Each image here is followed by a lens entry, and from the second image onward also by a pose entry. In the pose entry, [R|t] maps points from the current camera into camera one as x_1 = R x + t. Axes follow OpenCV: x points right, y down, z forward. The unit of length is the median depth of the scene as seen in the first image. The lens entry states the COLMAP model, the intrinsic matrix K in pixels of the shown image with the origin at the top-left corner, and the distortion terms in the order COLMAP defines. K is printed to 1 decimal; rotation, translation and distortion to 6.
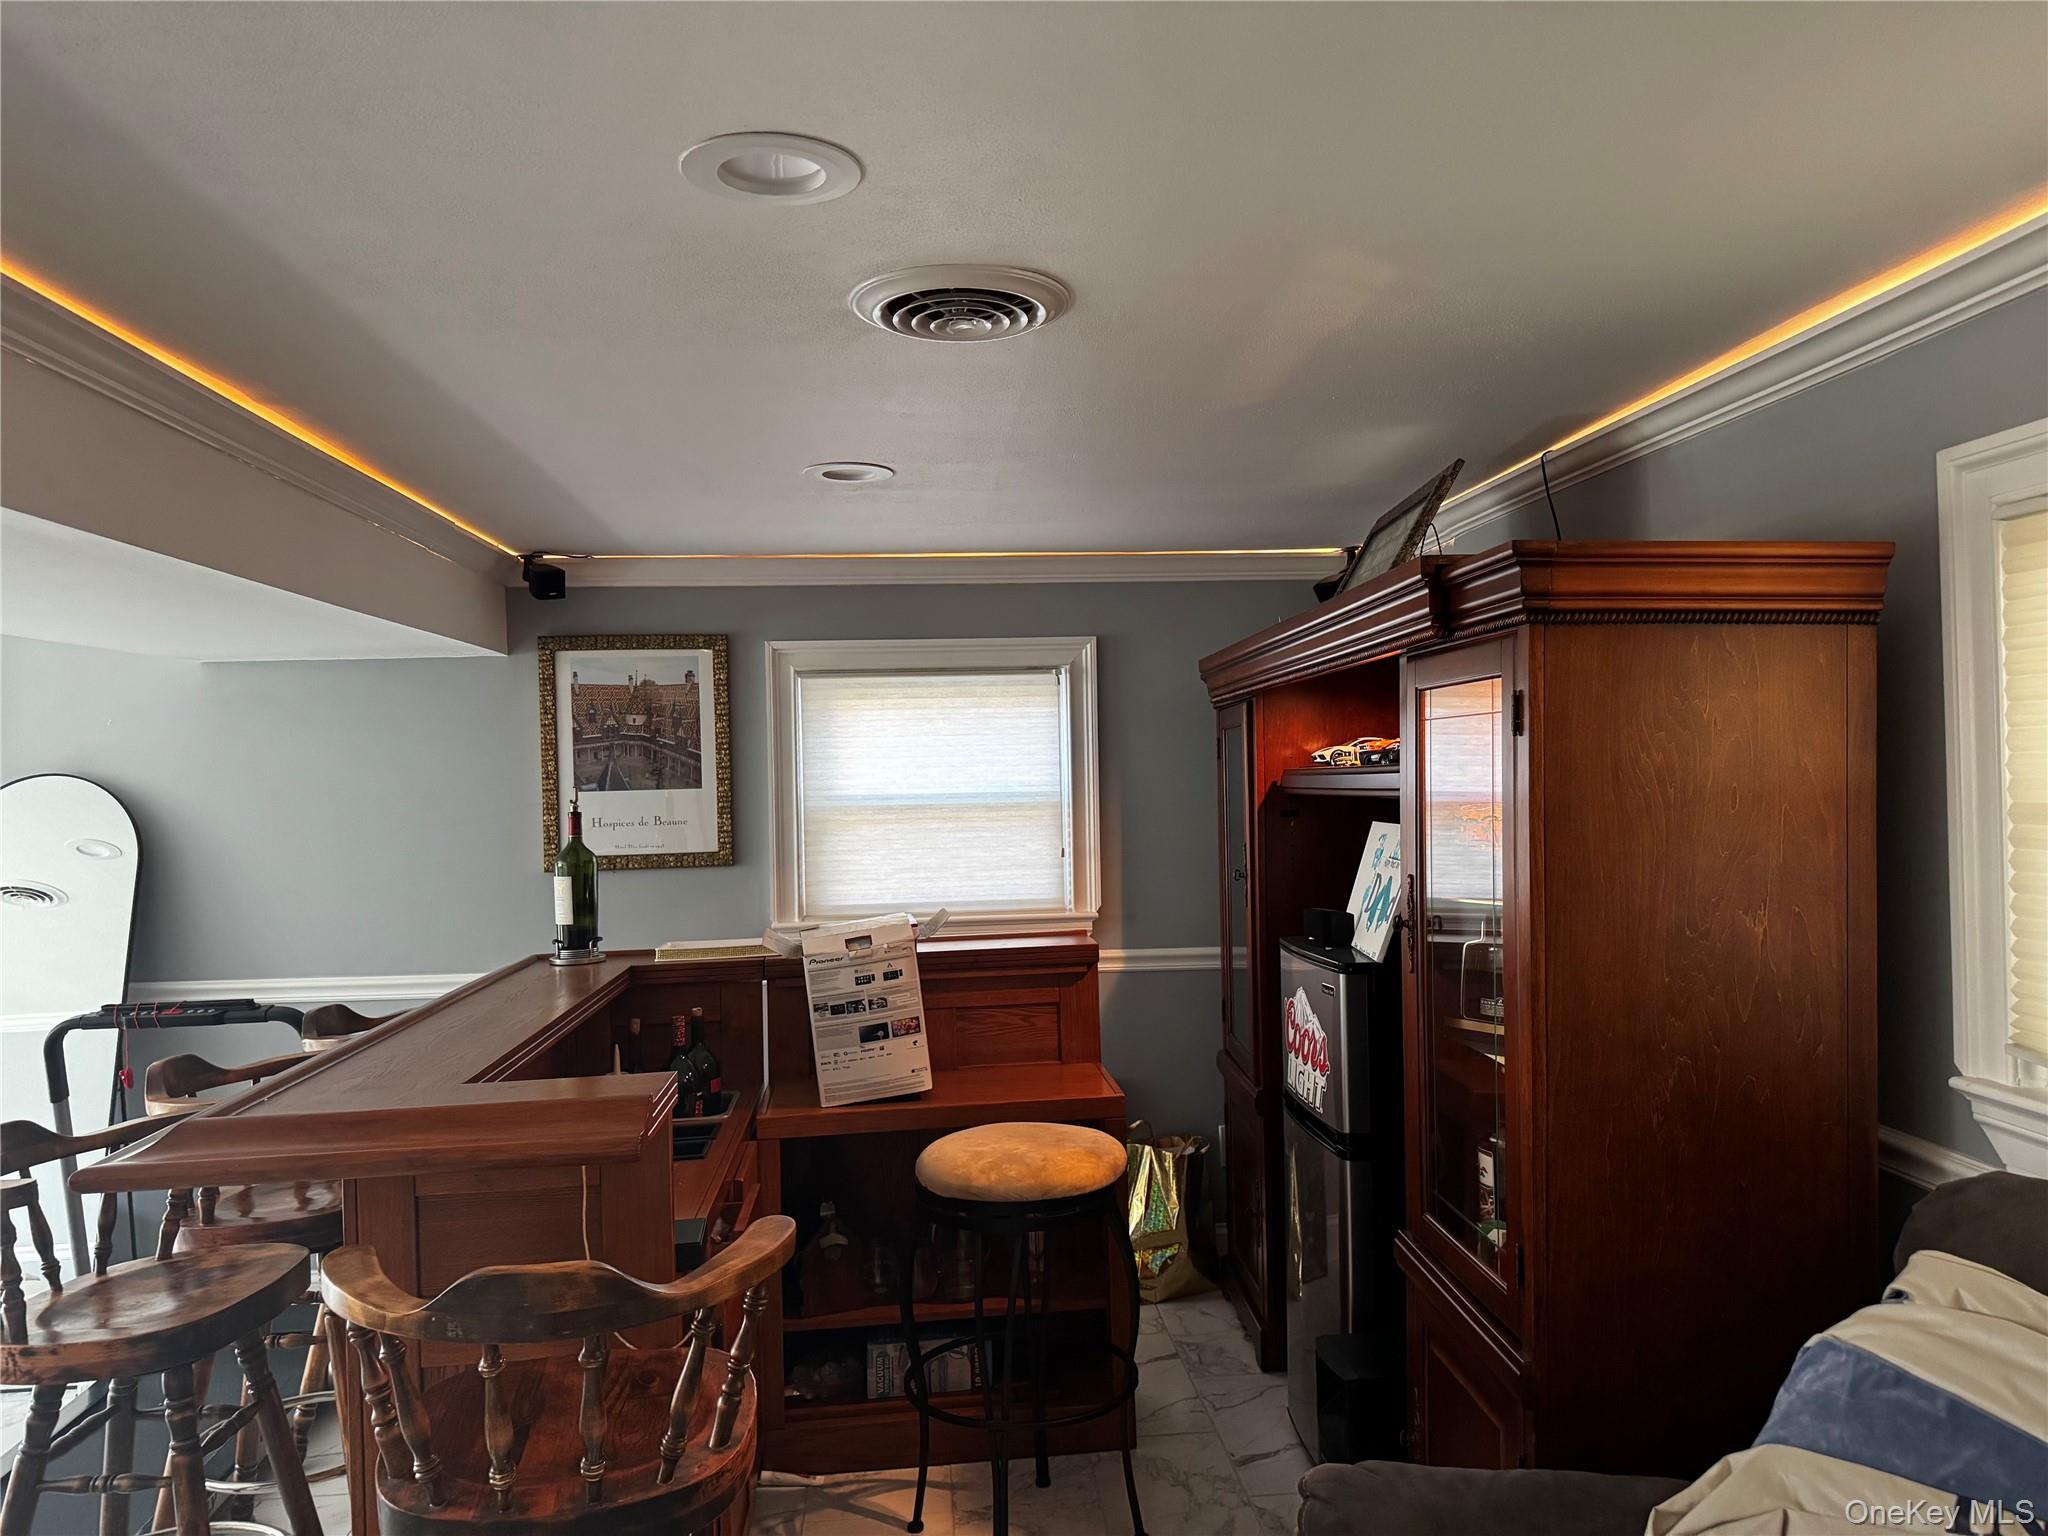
lens RADIAL K [[1387.8, 0, 1020.5], [0, 1387.8, 780.7], [0, 0, 1]] dist [0.130397, -0.193660]
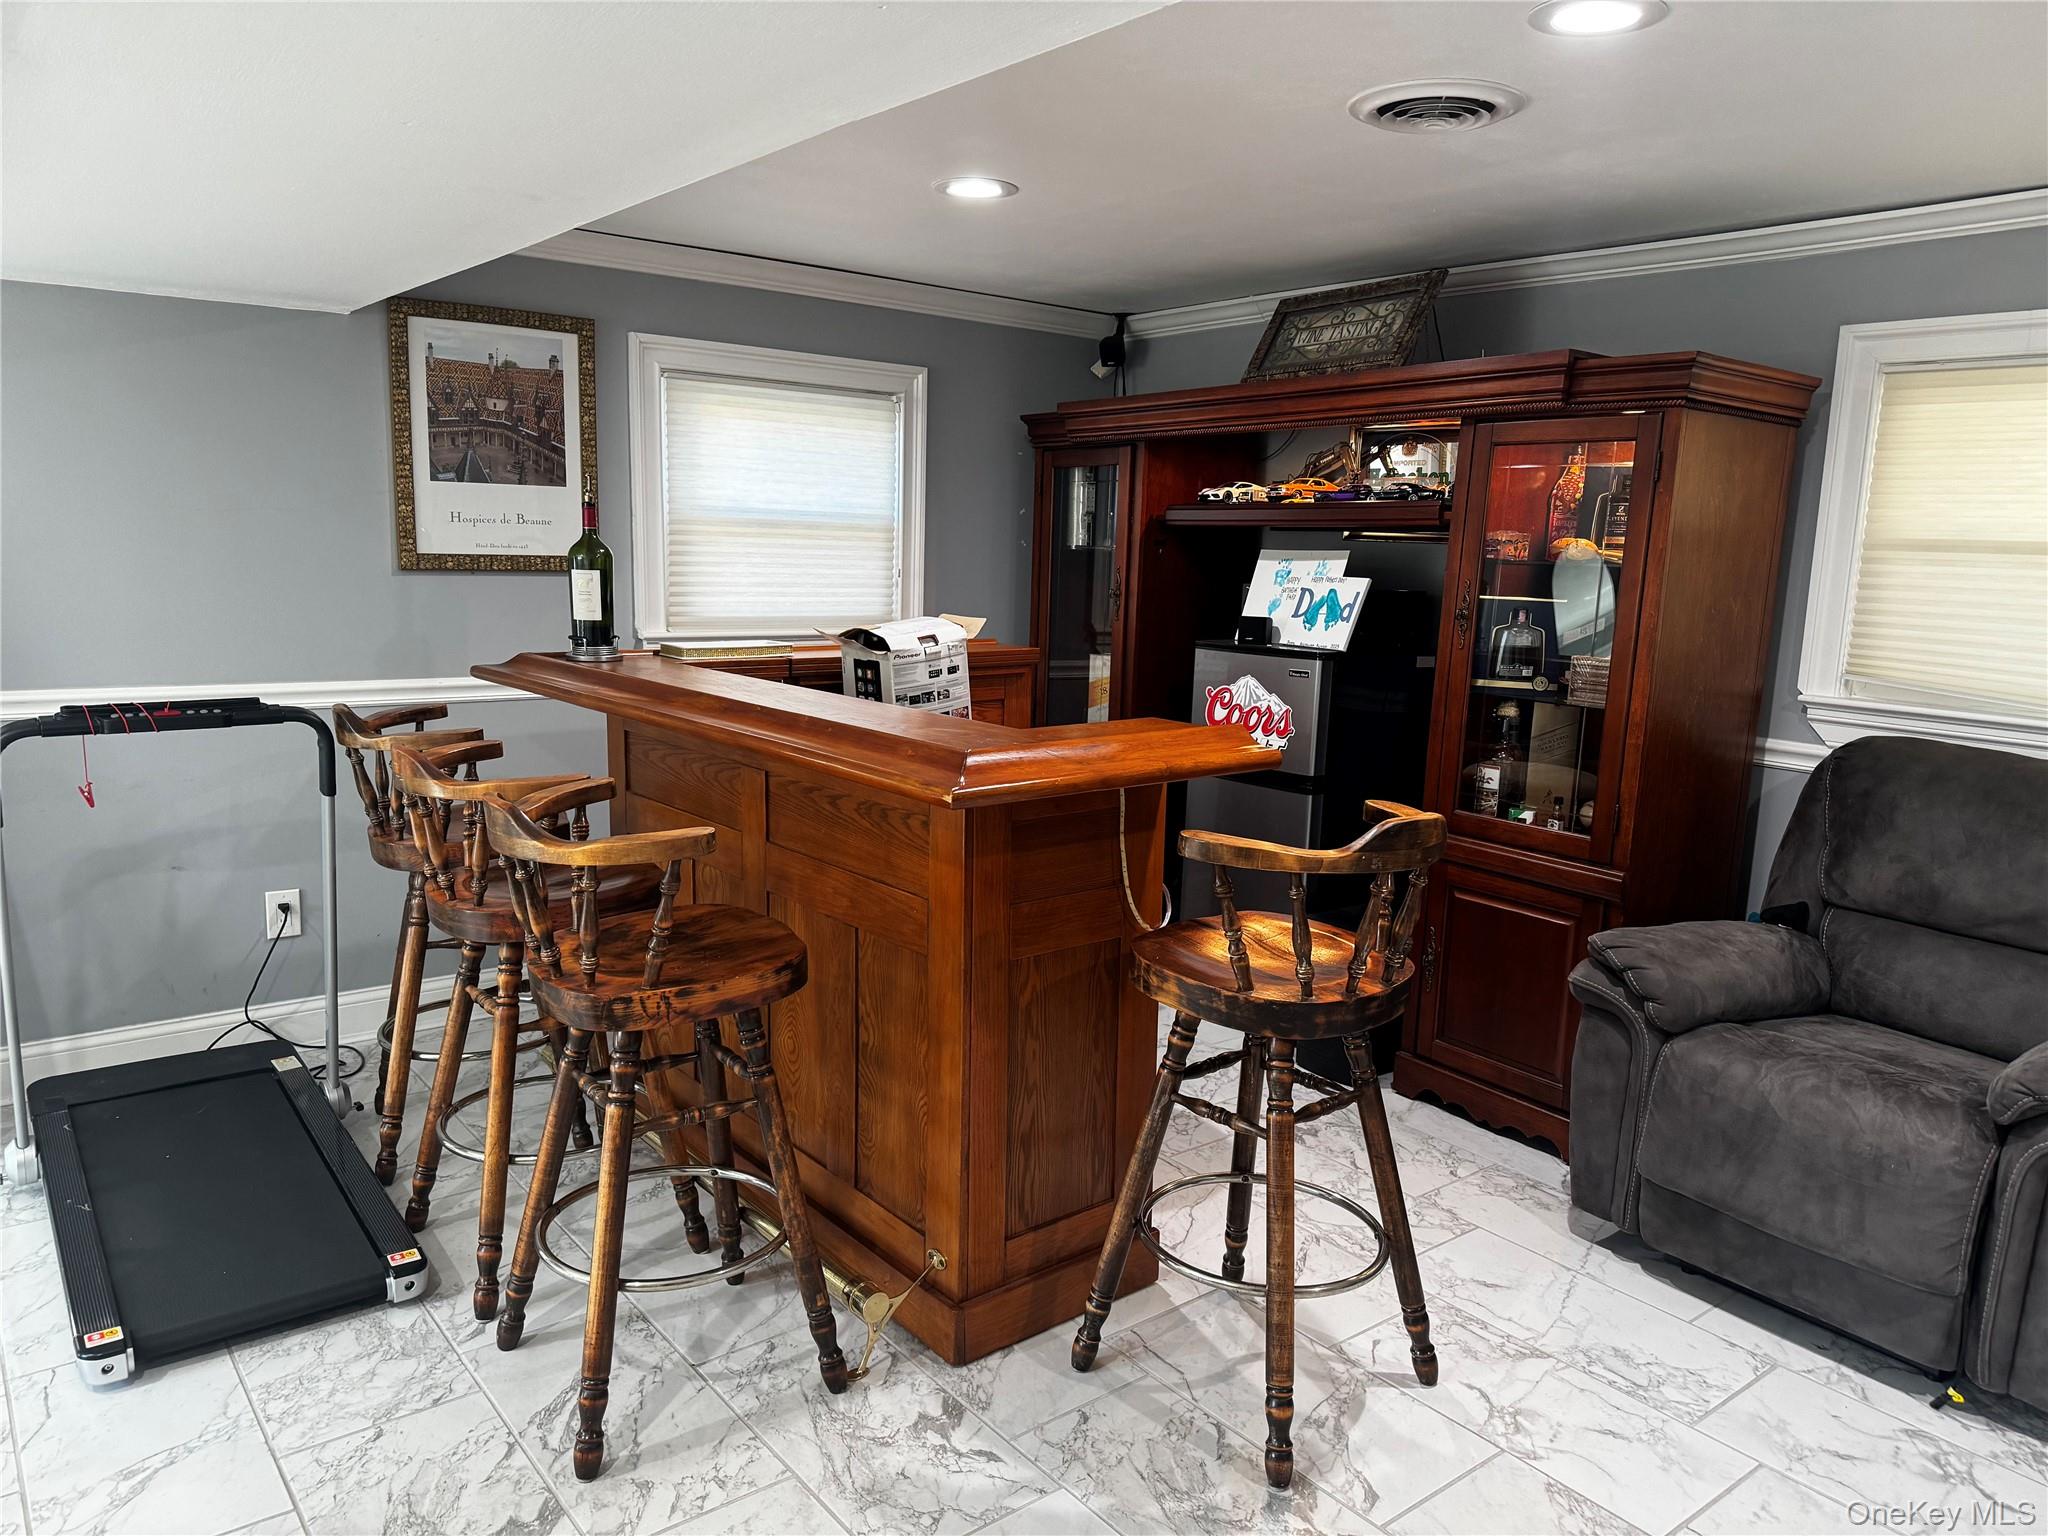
lens RADIAL K [[1387.8, 0, 1020.5], [0, 1387.8, 780.7], [0, 0, 1]] dist [0.130397, -0.193660]
pose [[0.861450, -0.038077, 0.506412, -0.456208], [-0.051350, 0.985544, 0.161452, 0.031944], [-0.505239, -0.165087, 0.847042, 0.001657]]
